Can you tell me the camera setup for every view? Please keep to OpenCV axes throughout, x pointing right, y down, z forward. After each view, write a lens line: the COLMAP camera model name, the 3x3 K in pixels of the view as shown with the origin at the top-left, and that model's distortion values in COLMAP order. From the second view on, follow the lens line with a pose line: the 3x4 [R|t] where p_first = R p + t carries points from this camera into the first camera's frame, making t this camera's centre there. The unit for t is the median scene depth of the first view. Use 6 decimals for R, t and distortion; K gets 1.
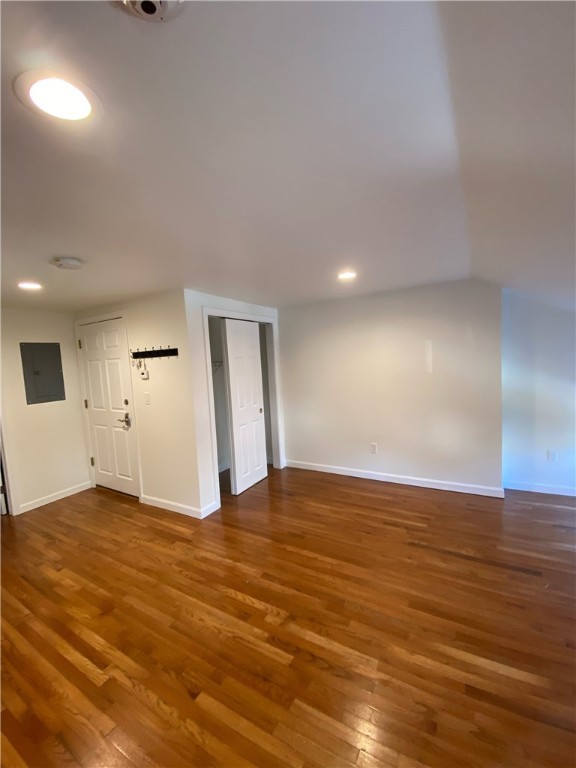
lens RADIAL K [[313.8, 0, 291.7], [0, 313.8, 385.3], [0, 0, 1]] dist [-0.007290, -0.001411]
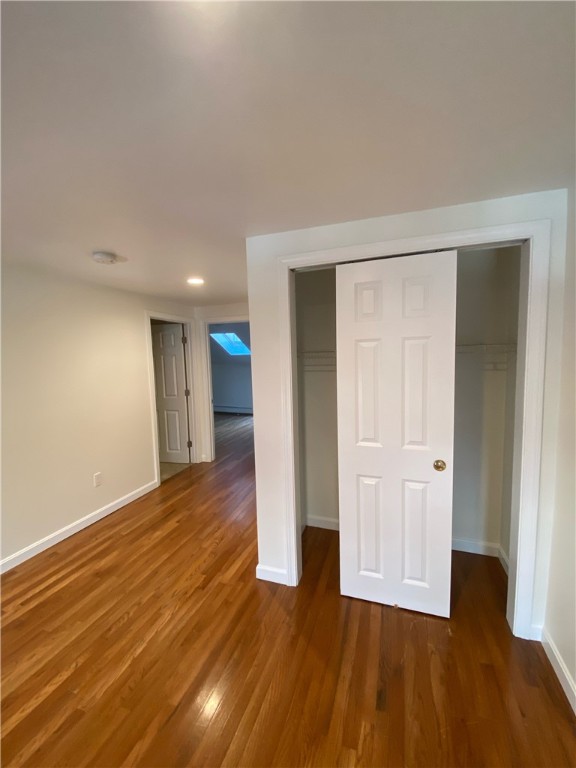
lens RADIAL K [[313.8, 0, 281.7], [0, 313.8, 381.9], [0, 0, 1]] dist [-0.007290, -0.001411]
pose [[0.176092, 0.127653, -0.976062, 0.381437], [-0.066715, 0.990824, 0.117547, -0.094017], [0.982110, 0.044419, 0.182992, 1.029015]]
